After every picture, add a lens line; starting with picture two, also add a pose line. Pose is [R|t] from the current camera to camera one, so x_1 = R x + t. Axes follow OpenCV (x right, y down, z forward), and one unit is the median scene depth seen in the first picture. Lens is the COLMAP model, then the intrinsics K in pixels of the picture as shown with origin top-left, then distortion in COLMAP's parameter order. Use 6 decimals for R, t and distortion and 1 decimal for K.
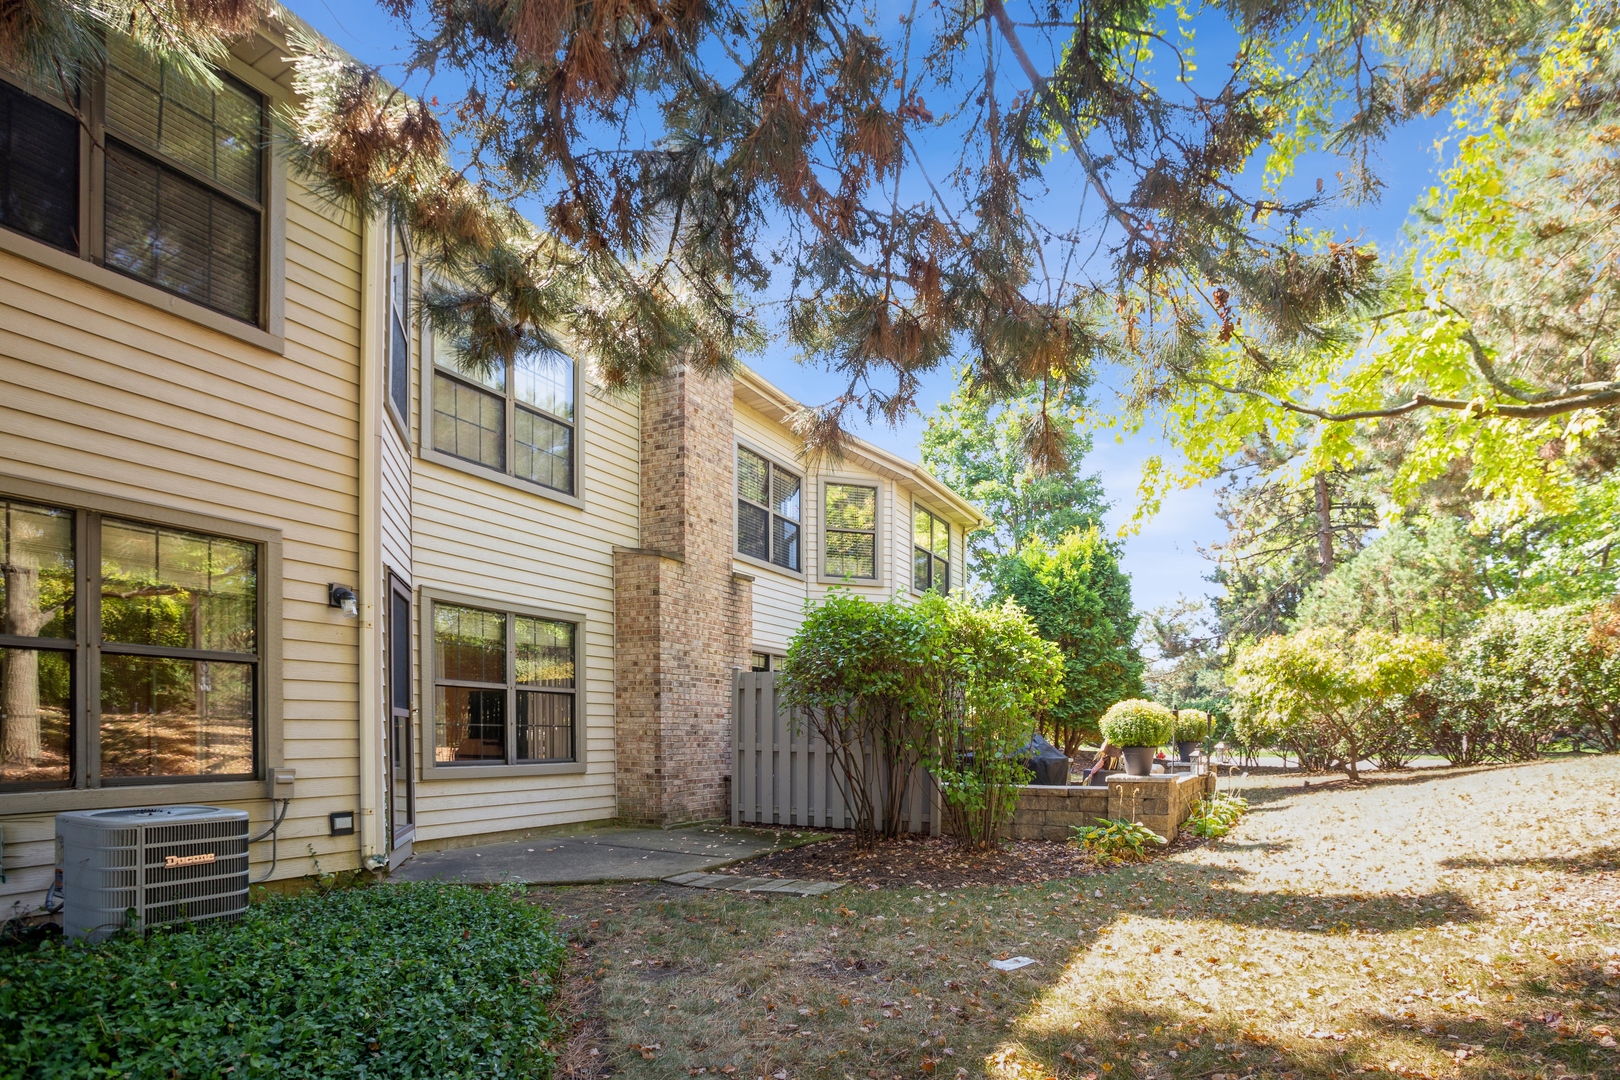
lens RADIAL K [[780.8, 0, 806.2], [0, 780.8, 509.1], [0, 0, 1]] dist [-0.000656, 0.000530]
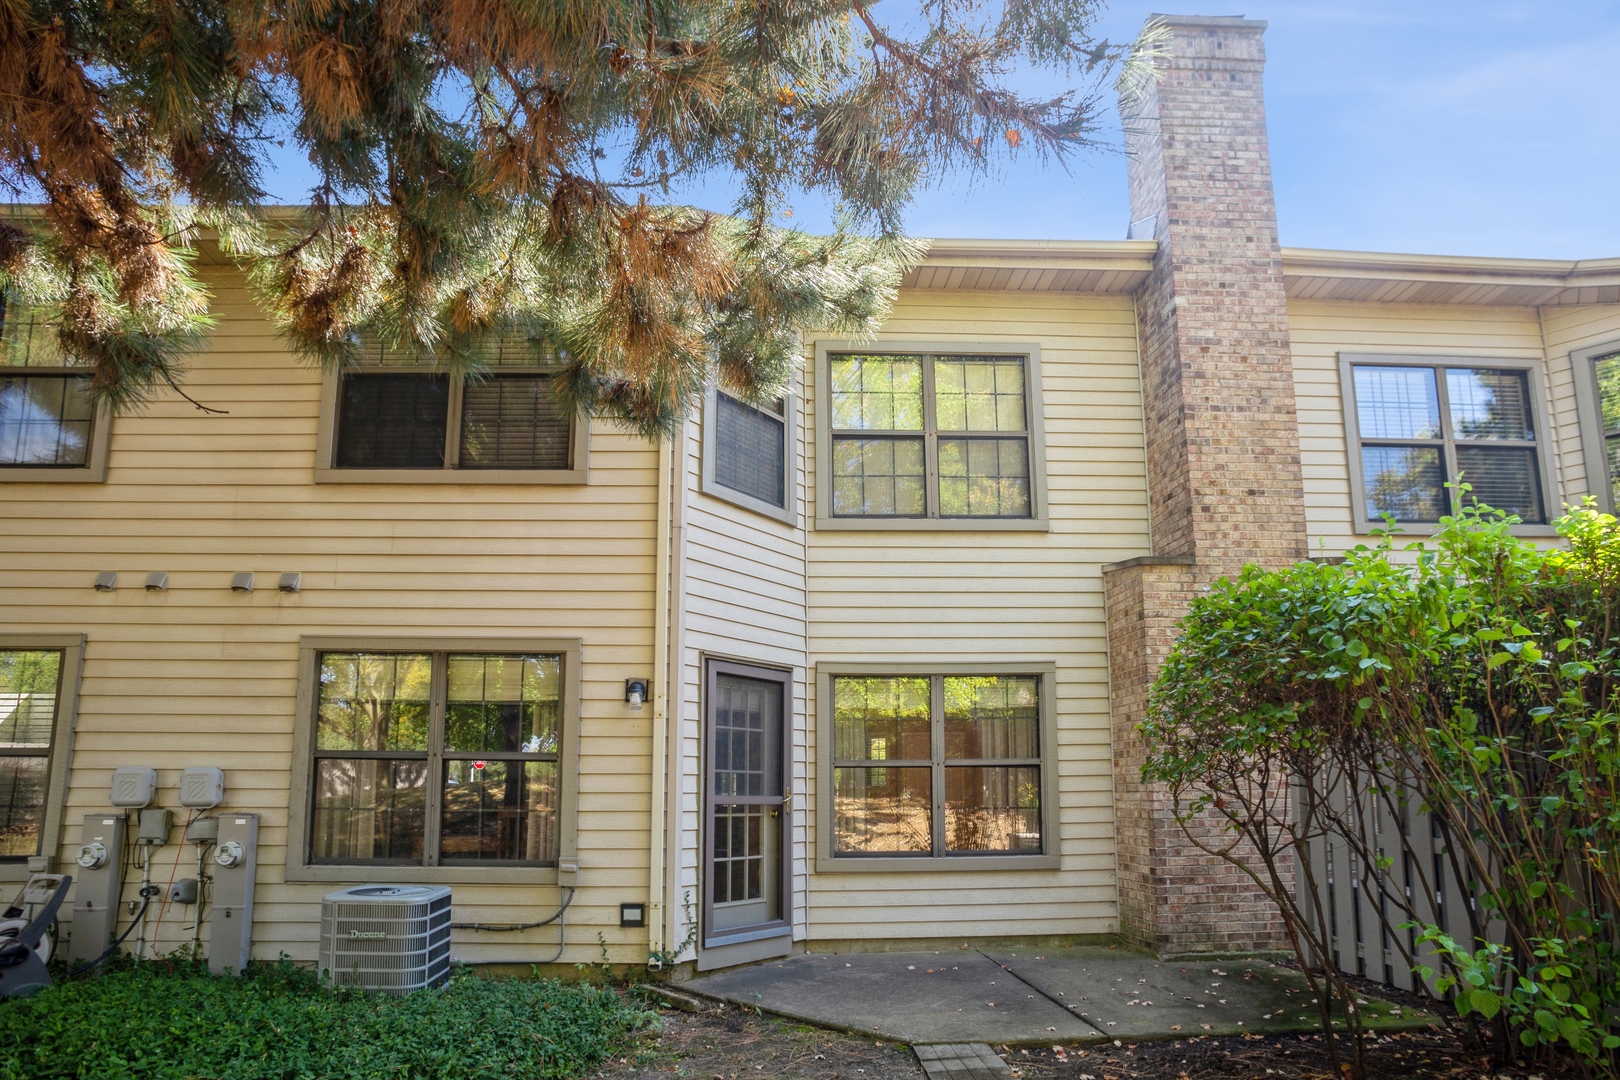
lens RADIAL K [[822.0, 0, 809.6], [0, 822.0, 535.2], [0, 0, 1]] dist [-0.052786, 0.000276]
pose [[0.545331, -0.262298, -0.796124, 0.450379], [0.237808, 0.959167, -0.153121, 0.137366], [0.803779, -0.105823, 0.585440, 0.579111]]
